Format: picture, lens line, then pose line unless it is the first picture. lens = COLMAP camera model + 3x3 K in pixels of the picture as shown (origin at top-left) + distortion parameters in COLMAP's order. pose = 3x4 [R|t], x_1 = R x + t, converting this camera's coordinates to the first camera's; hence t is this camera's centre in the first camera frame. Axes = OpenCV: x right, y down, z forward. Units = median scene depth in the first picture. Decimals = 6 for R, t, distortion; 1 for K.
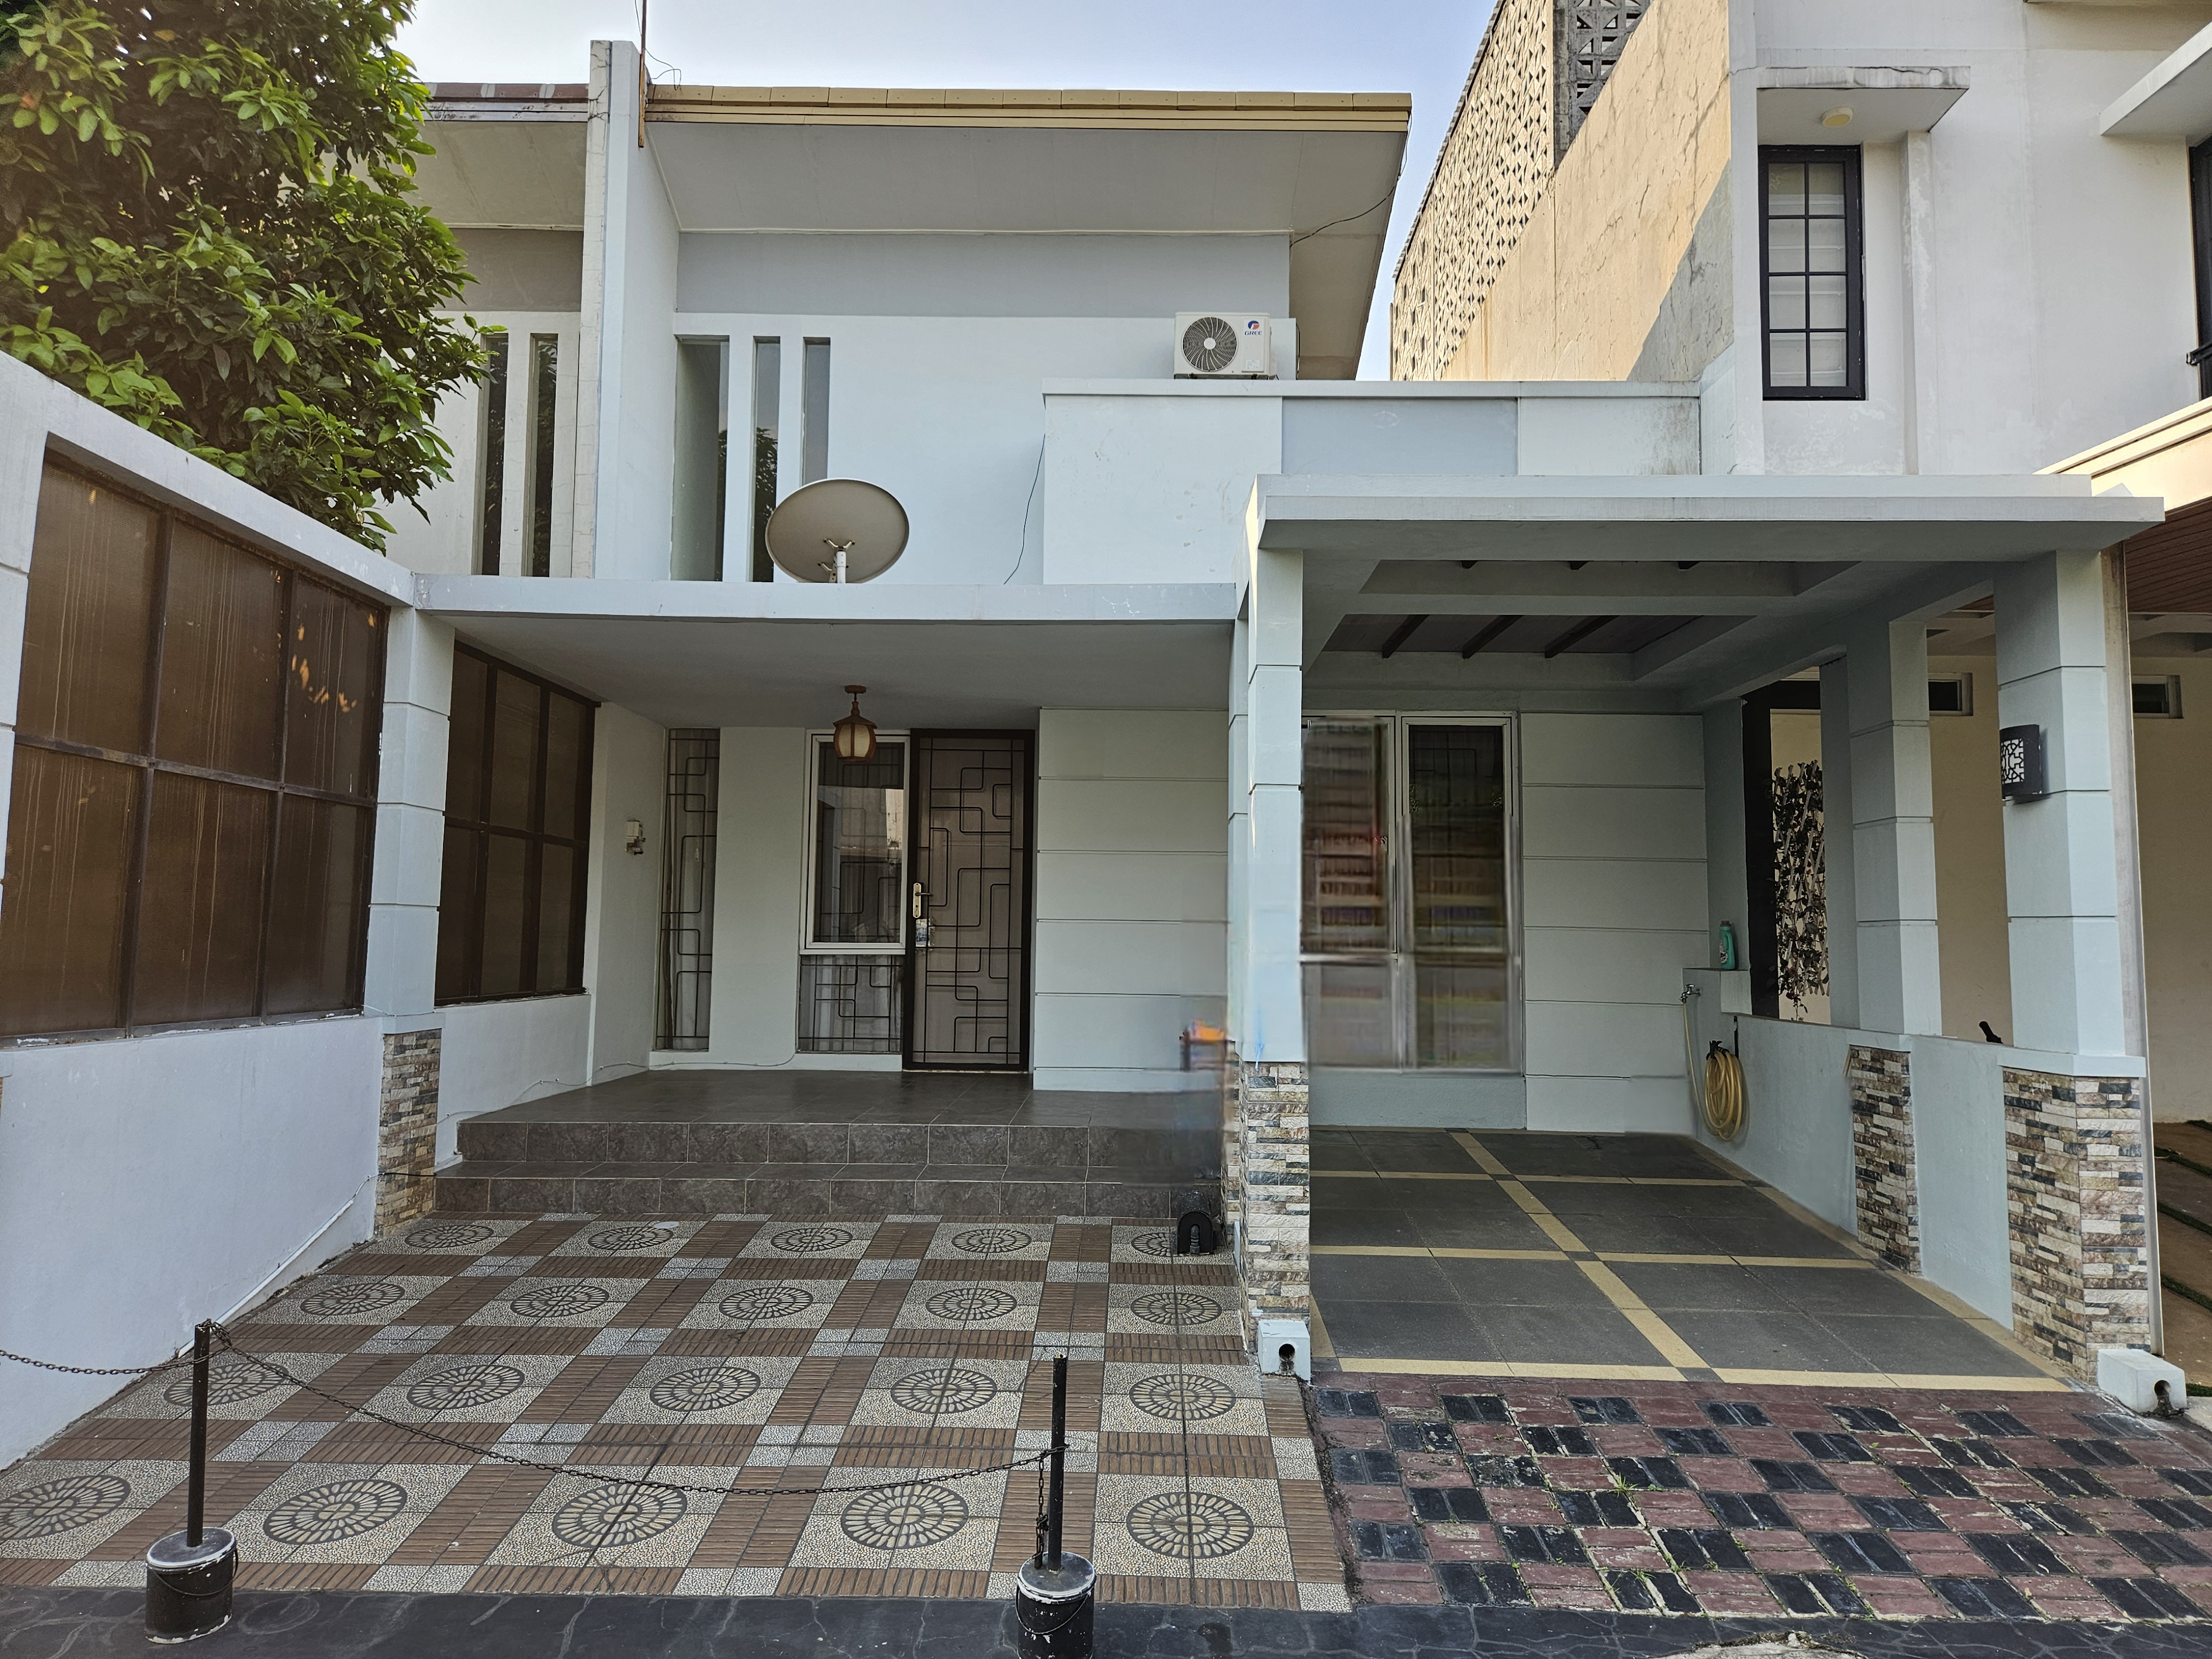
lens RADIAL K [[1587.1, 0, 976.2], [0, 1587.1, 736.4], [0, 0, 1]] dist [0.076586, -0.049338]
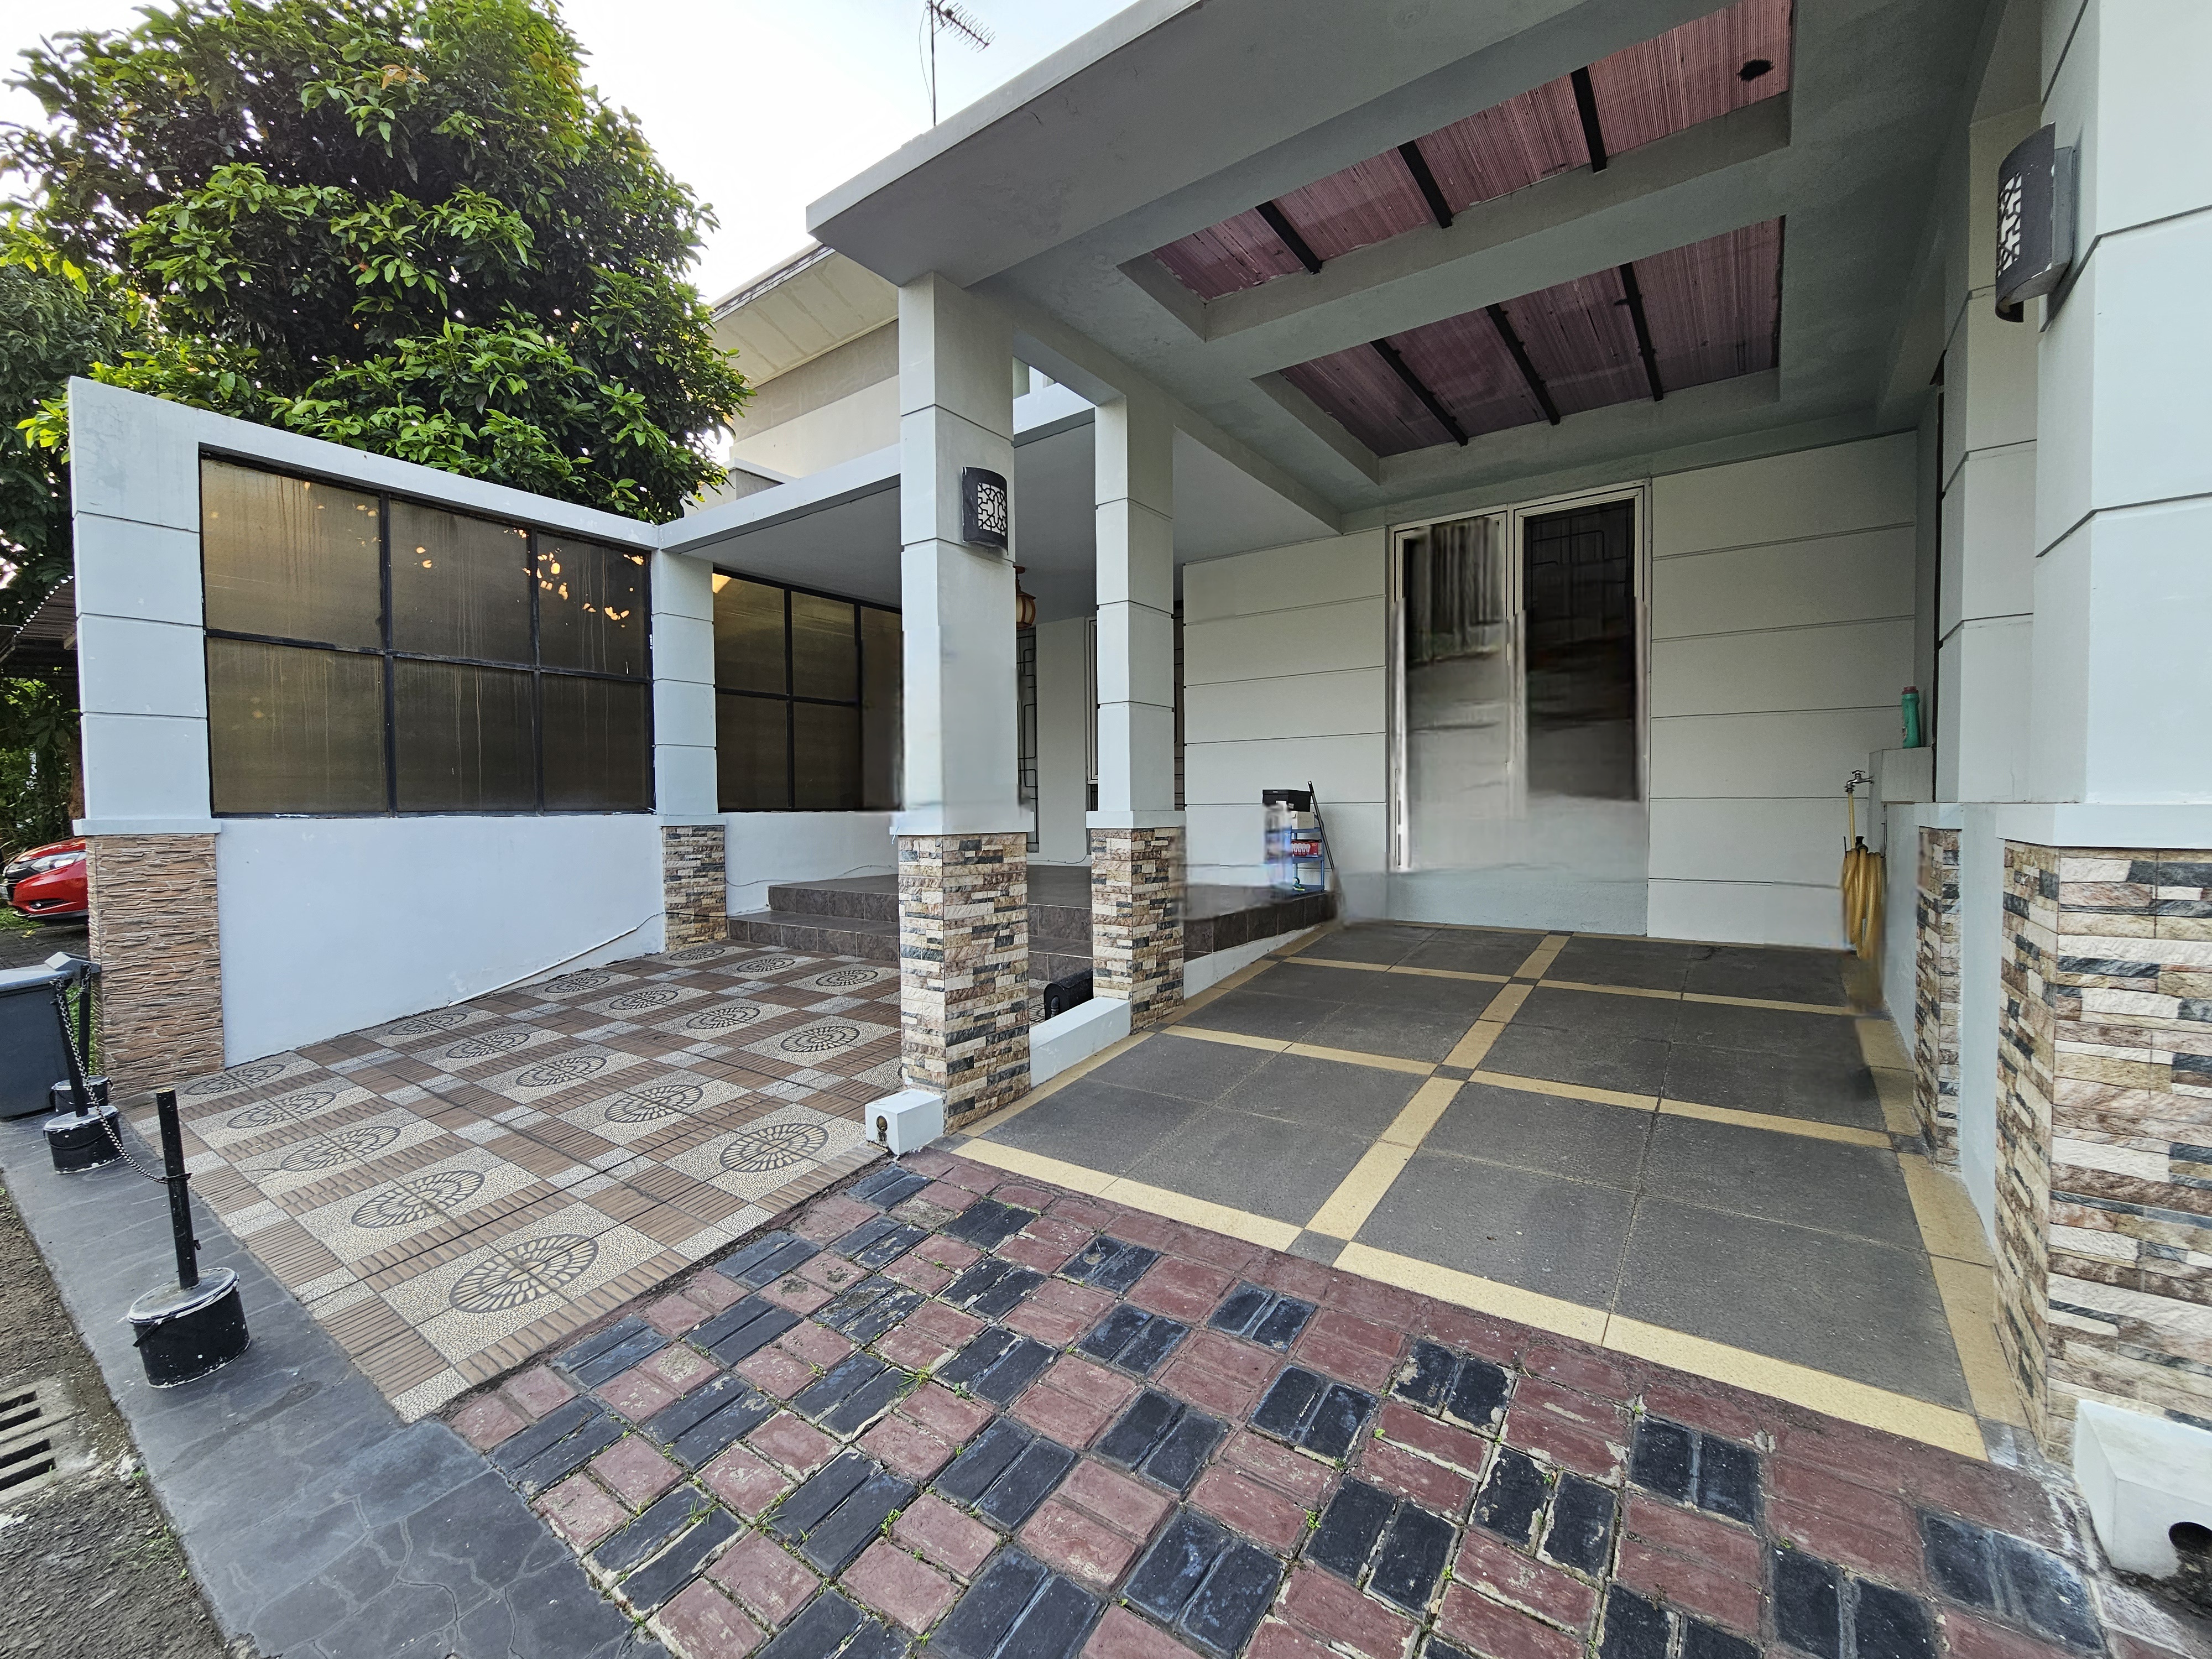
lens RADIAL K [[909.4, 0, 1099.3], [0, 909.4, 816.6], [0, 0, 1]] dist [-0.003795, 0.001993]
pose [[0.819960, -0.013255, -0.572267, 0.599002], [0.087310, 0.990930, 0.102147, 0.149138], [0.565723, -0.133721, 0.813681, 0.630462]]
